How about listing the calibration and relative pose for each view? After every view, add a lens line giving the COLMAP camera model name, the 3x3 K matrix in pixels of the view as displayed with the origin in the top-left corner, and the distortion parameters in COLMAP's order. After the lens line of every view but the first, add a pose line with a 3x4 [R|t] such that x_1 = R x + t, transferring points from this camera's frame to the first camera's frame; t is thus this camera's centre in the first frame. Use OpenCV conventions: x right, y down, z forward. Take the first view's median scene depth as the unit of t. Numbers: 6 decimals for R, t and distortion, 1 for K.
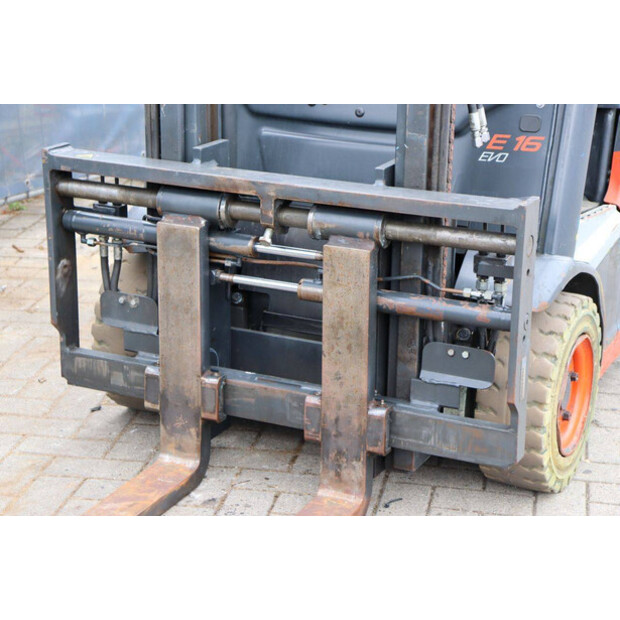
lens RADIAL K [[1455.6, 0, 306.5], [0, 1455.6, 309.5], [0, 0, 1]] dist [0.374430, 0.000000]
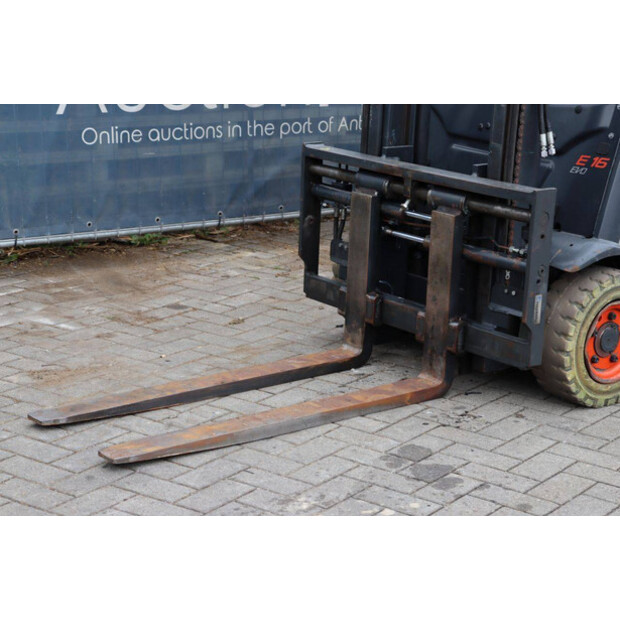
lens RADIAL K [[1455.6, 0, 313.2], [0, 1455.6, 311.0], [0, 0, 1]] dist [0.374430, 0.000000]
pose [[0.904328, 0.128237, -0.407120, 0.521387], [-0.153635, 0.987667, -0.030165, 0.122133], [0.398231, 0.089827, 0.912876, -0.439912]]
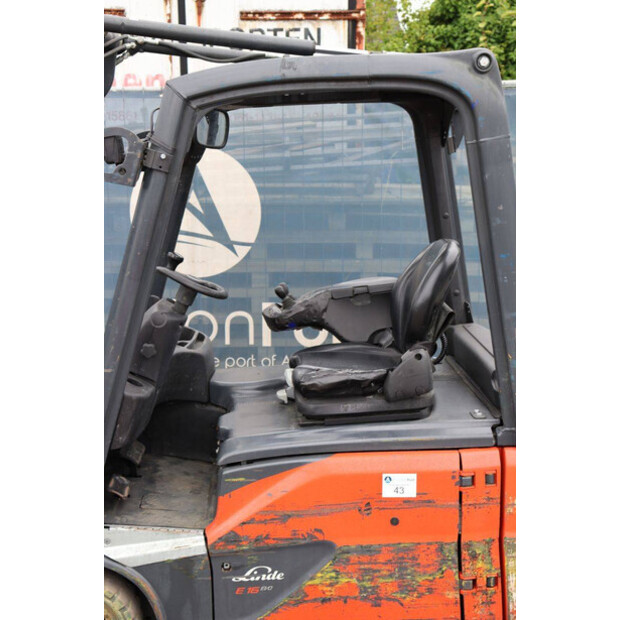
lens RADIAL K [[983.1, 0, 306.1], [0, 983.1, 305.4], [0, 0, 1]] dist [0.151186, 0.000000]
pose [[0.487146, 0.137967, -0.862354, 1.159383], [-0.252235, 0.967588, 0.012315, -0.351633], [0.836102, 0.211516, 0.506157, 0.658108]]
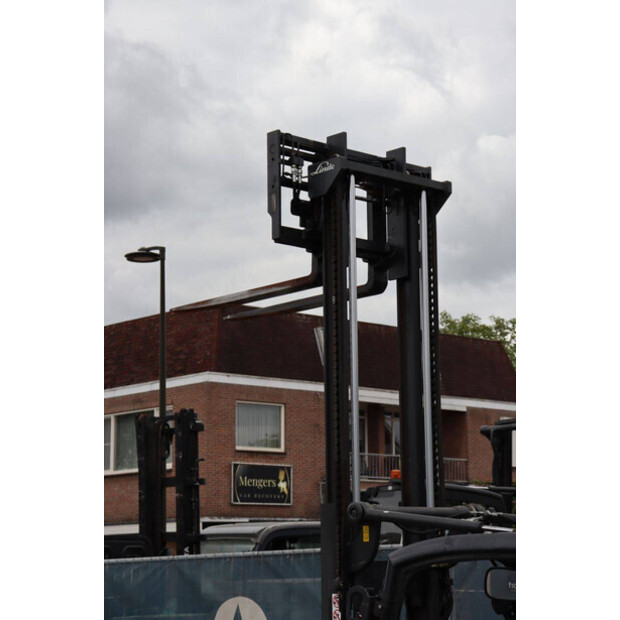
lens RADIAL K [[1455.6, 0, 315.9], [0, 1455.6, 324.4], [0, 0, 1]] dist [0.374430, 0.000000]
pose [[-0.356954, -0.154816, -0.921204, 2.238124], [-0.270380, 0.961080, -0.056749, -0.683057], [0.894136, 0.228818, -0.384920, 1.623675]]
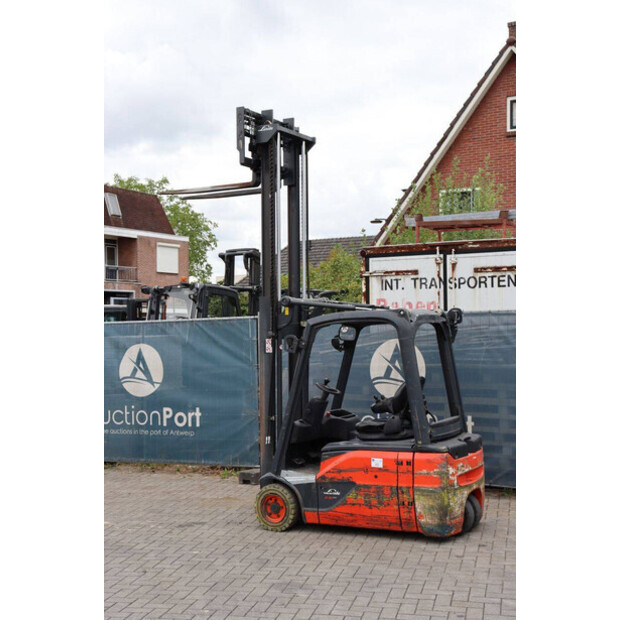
lens RADIAL K [[916.7, 0, 310.4], [0, 916.7, 307.5], [0, 0, 1]] dist [0.123790, 0.000000]
pose [[-0.037925, -0.030801, -0.998806, 3.004098], [-0.288115, 0.957415, -0.018585, -0.504240], [0.956845, 0.287066, -0.045184, 1.111953]]
